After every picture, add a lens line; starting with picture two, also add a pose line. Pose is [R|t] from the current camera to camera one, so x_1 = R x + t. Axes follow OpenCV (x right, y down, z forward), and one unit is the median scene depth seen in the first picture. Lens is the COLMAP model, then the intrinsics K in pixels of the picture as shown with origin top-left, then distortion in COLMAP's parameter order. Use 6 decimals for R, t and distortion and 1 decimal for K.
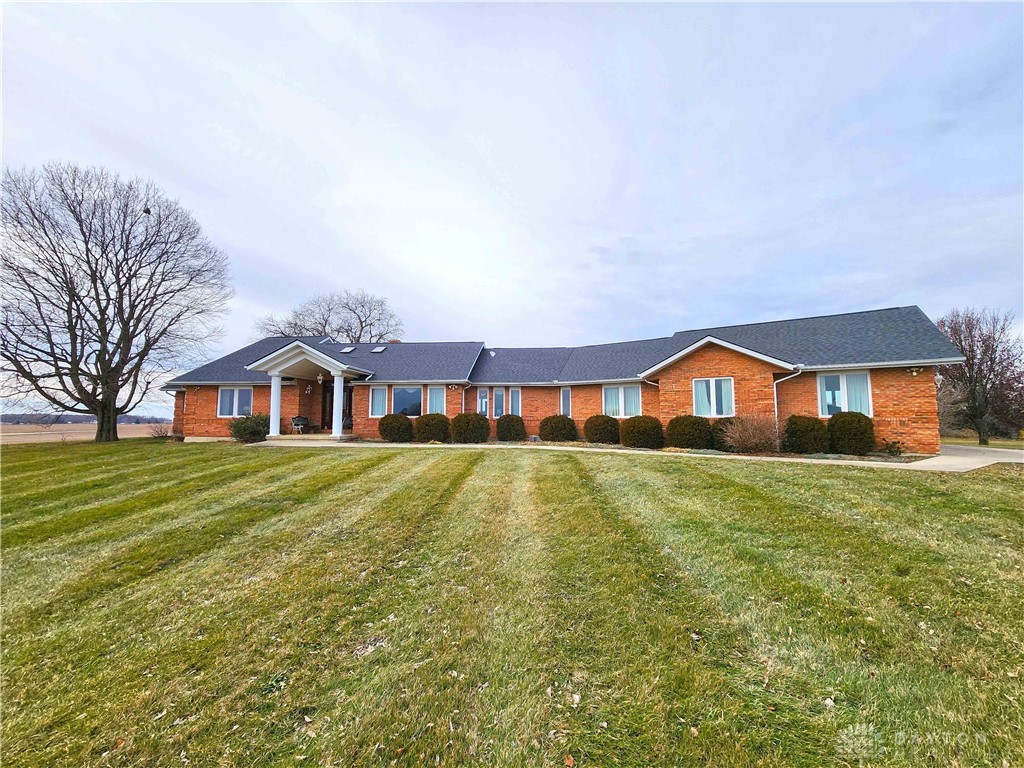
lens RADIAL K [[421.4, 0, 514.5], [0, 421.4, 385.9], [0, 0, 1]] dist [0.000252, 0.000211]
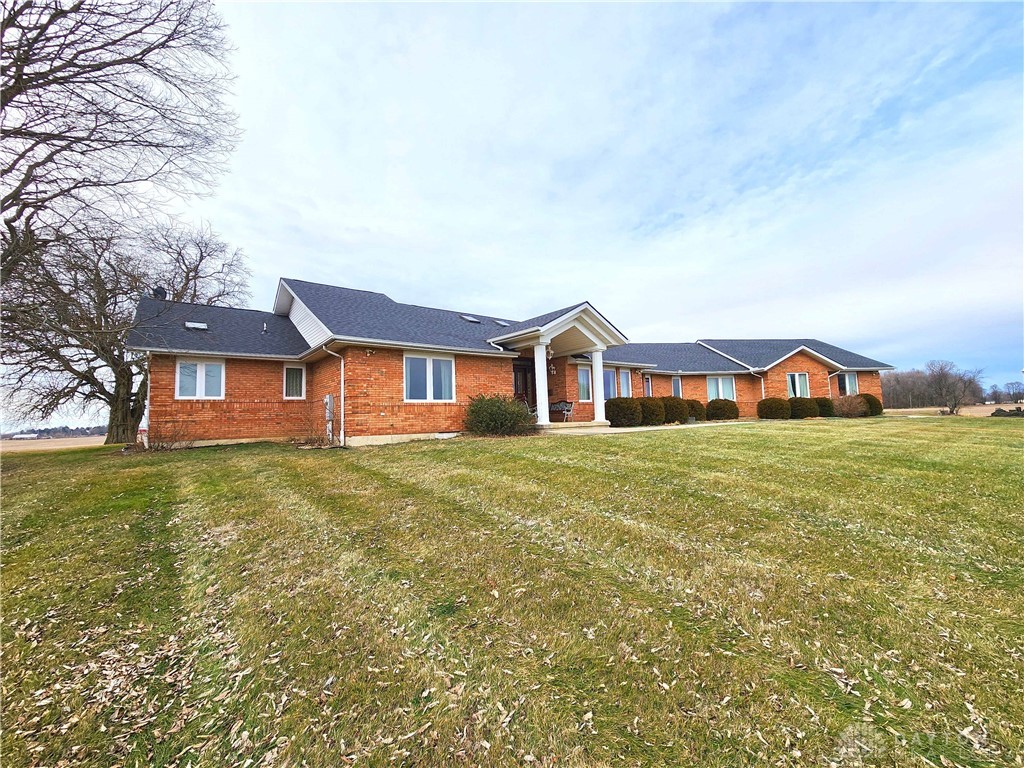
lens RADIAL K [[421.4, 0, 514.5], [0, 421.4, 385.9], [0, 0, 1]] dist [0.000252, 0.000211]
pose [[0.730090, 0.026750, 0.682828, -1.021560], [-0.022290, 0.999634, -0.015328, 0.057768], [-0.682988, -0.004029, 0.730419, 0.452117]]
